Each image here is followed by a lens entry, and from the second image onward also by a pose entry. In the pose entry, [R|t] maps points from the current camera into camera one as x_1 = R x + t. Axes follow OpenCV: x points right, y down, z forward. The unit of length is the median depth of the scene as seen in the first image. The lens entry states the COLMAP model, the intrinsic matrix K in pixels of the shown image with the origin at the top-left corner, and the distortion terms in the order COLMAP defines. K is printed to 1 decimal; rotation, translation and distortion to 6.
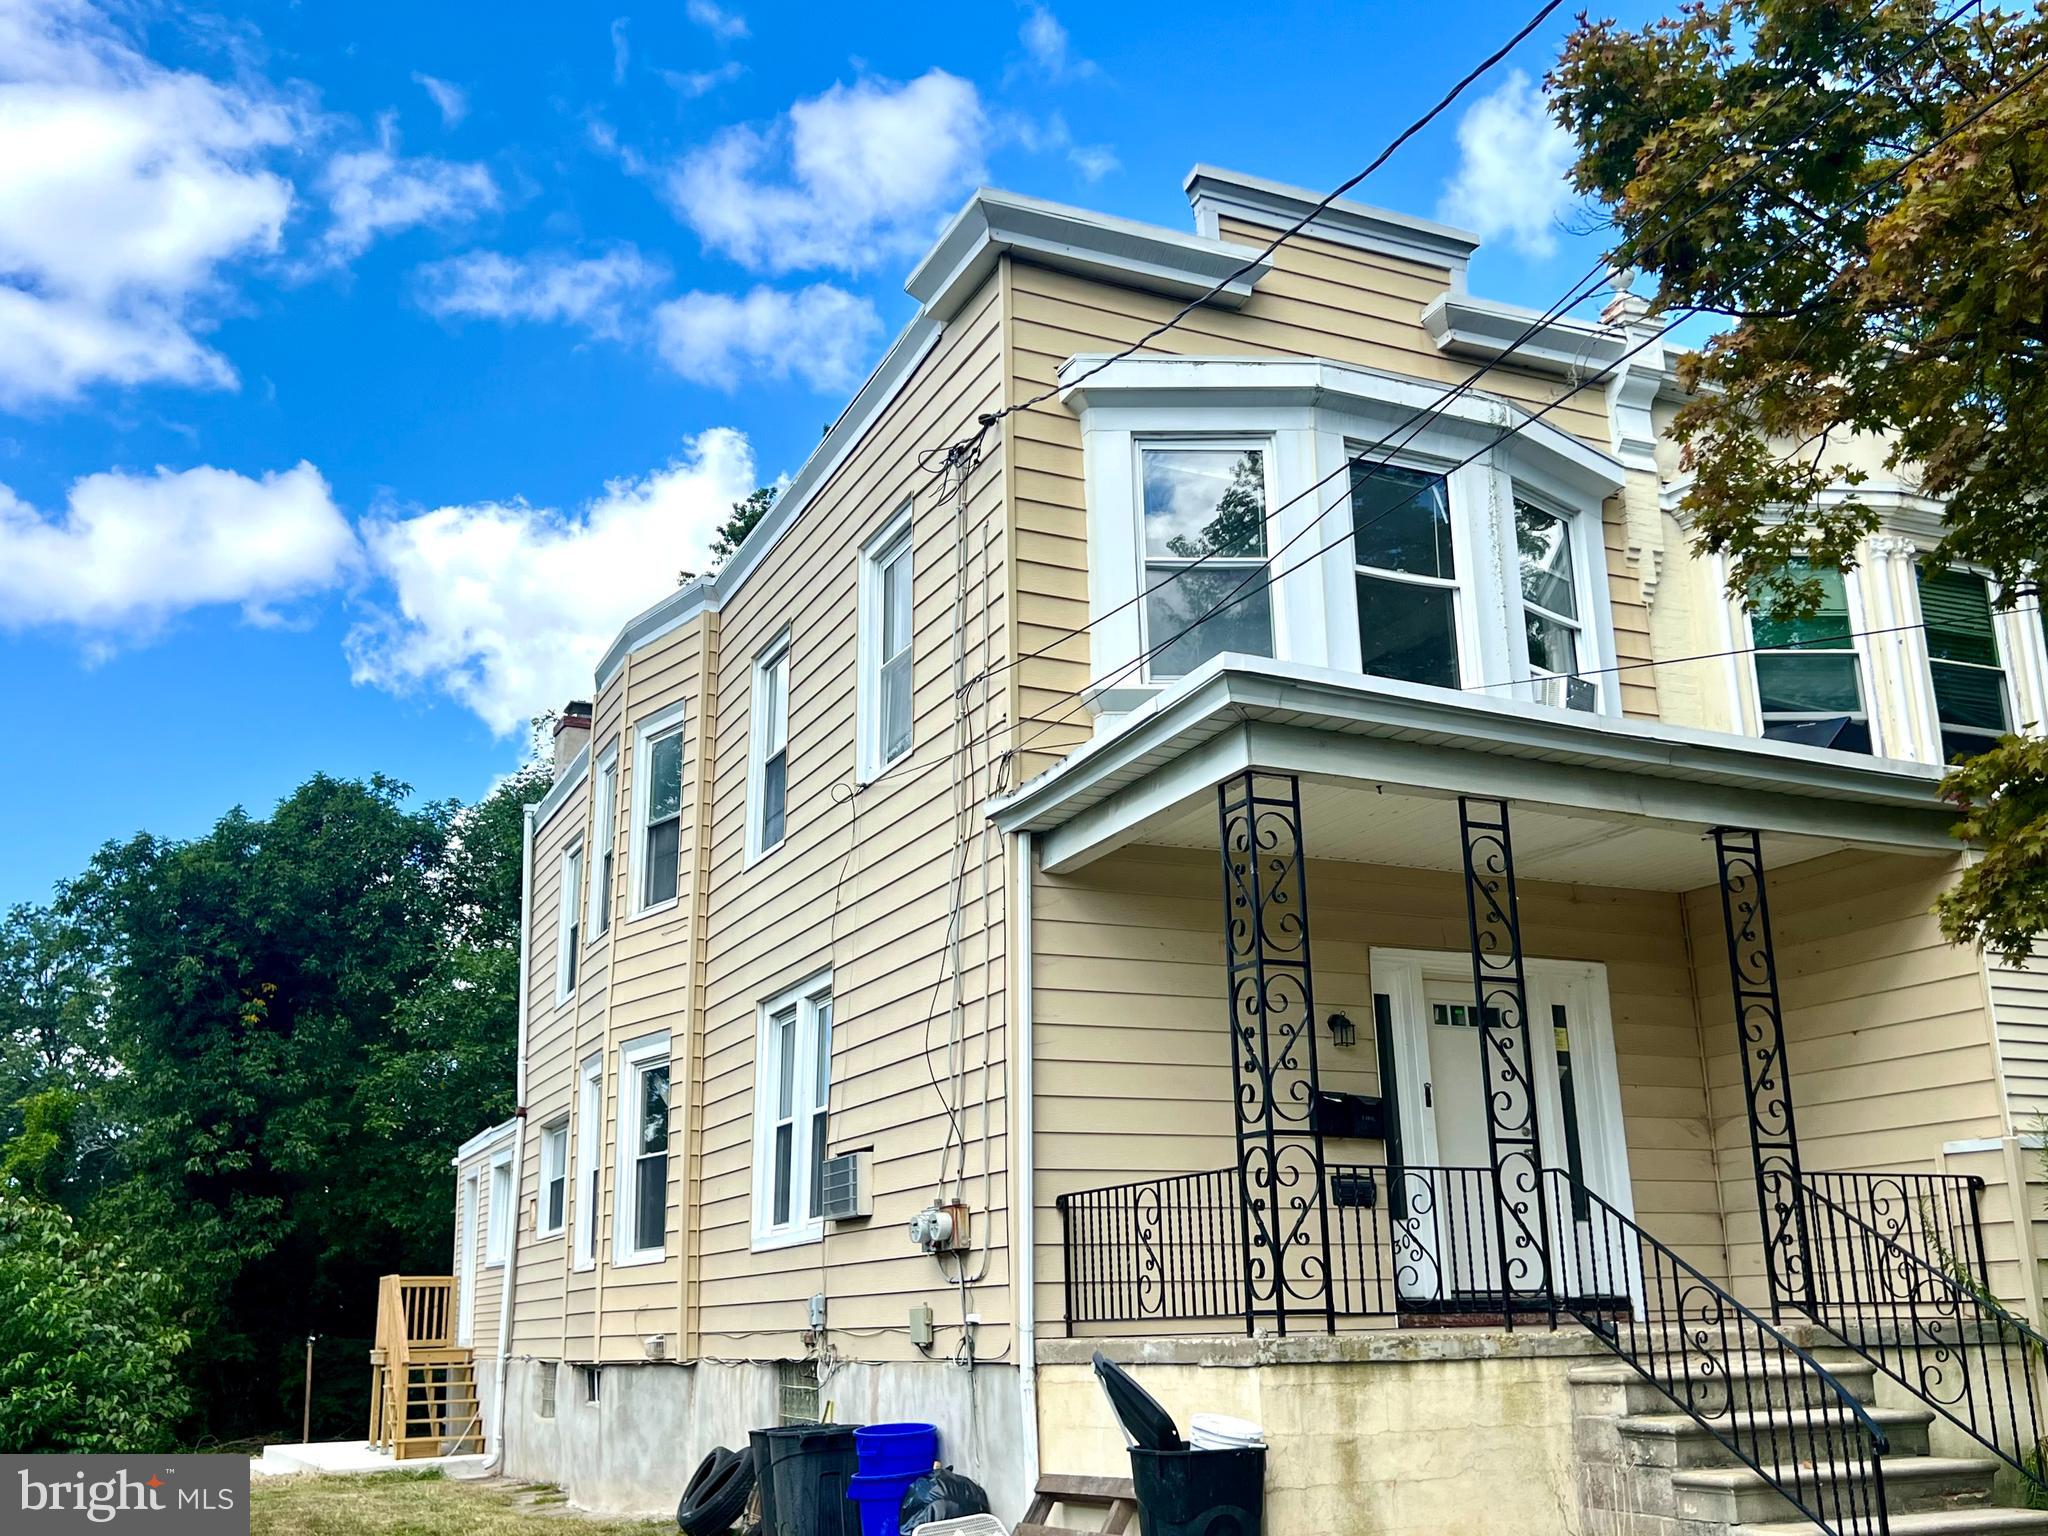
lens RADIAL K [[1973.8, 0, 1029.8], [0, 1973.8, 763.5], [0, 0, 1]] dist [0.001676, 0.000000]
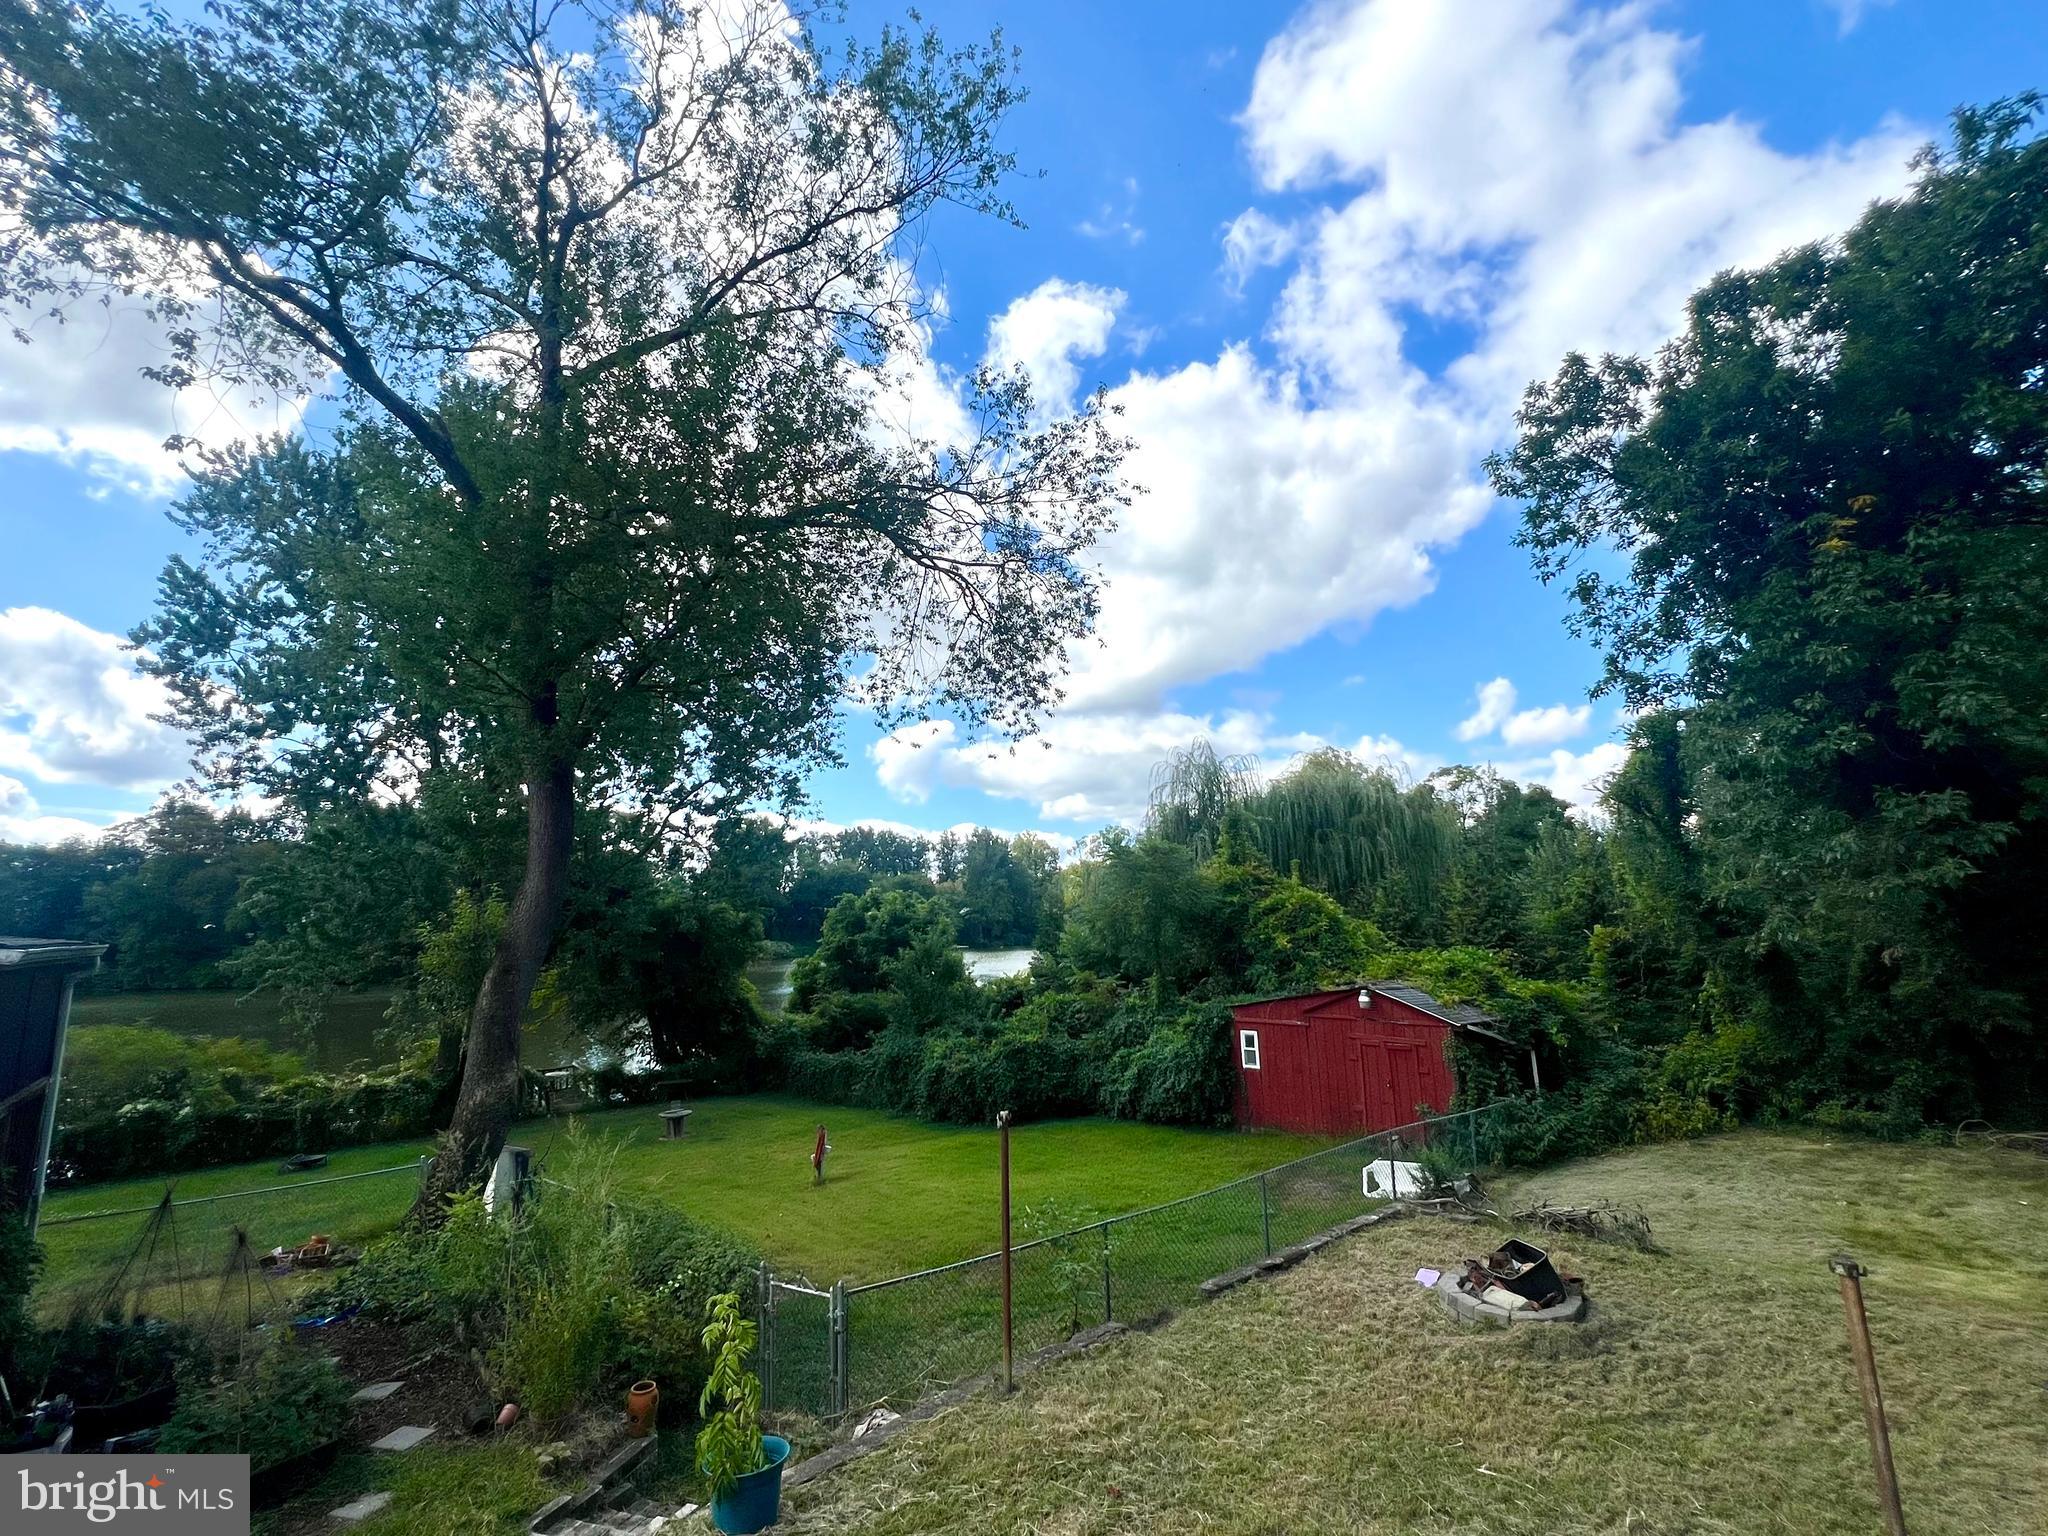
lens RADIAL K [[922.5, 0, 1016.1], [0, 922.5, 750.8], [0, 0, 1]] dist [-0.007696, 0.002789]
pose [[0.297946, -0.166237, -0.939997, -0.196496], [0.276626, 0.957503, -0.081652, 0.150391], [0.913623, -0.235699, 0.331269, 0.639647]]
